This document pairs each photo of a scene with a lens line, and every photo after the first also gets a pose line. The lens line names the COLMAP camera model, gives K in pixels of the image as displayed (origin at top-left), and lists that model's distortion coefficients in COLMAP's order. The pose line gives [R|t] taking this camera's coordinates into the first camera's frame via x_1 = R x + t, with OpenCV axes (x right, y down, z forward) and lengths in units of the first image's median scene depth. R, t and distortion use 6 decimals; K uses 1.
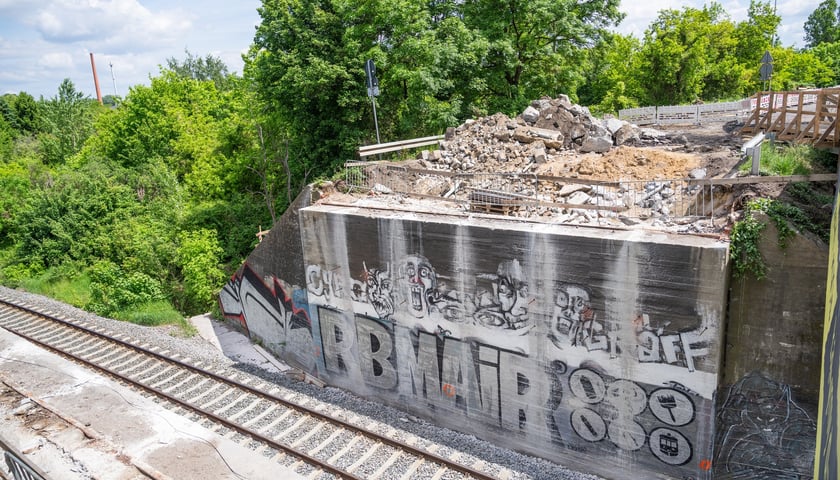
lens RADIAL K [[525.9, 0, 420.1], [0, 525.9, 292.6], [0, 0, 1]] dist [0.003971, 0.003526]
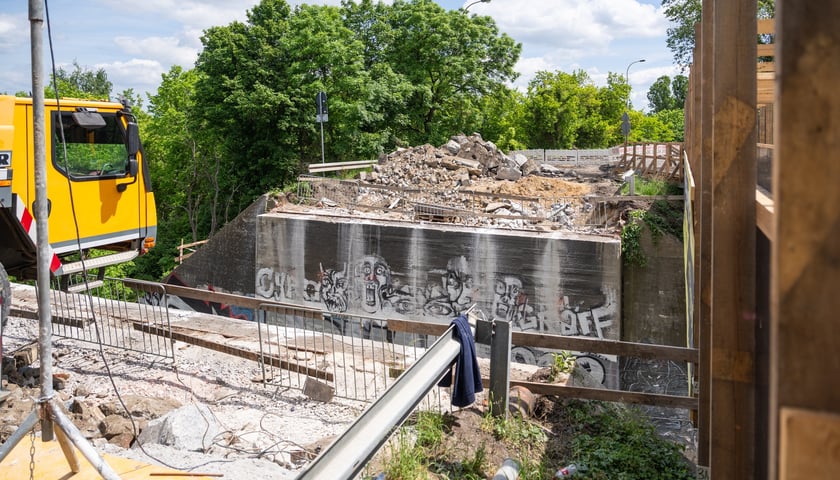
lens RADIAL K [[587.2, 0, 420.0], [0, 587.2, 240.0], [0, 0, 1]] dist [0.011682, 0.004849]
pose [[0.972355, 0.027296, 0.231908, -0.176945], [0.014471, 0.984192, -0.176514, 0.106133], [-0.233060, 0.174990, 0.956589, -0.220630]]
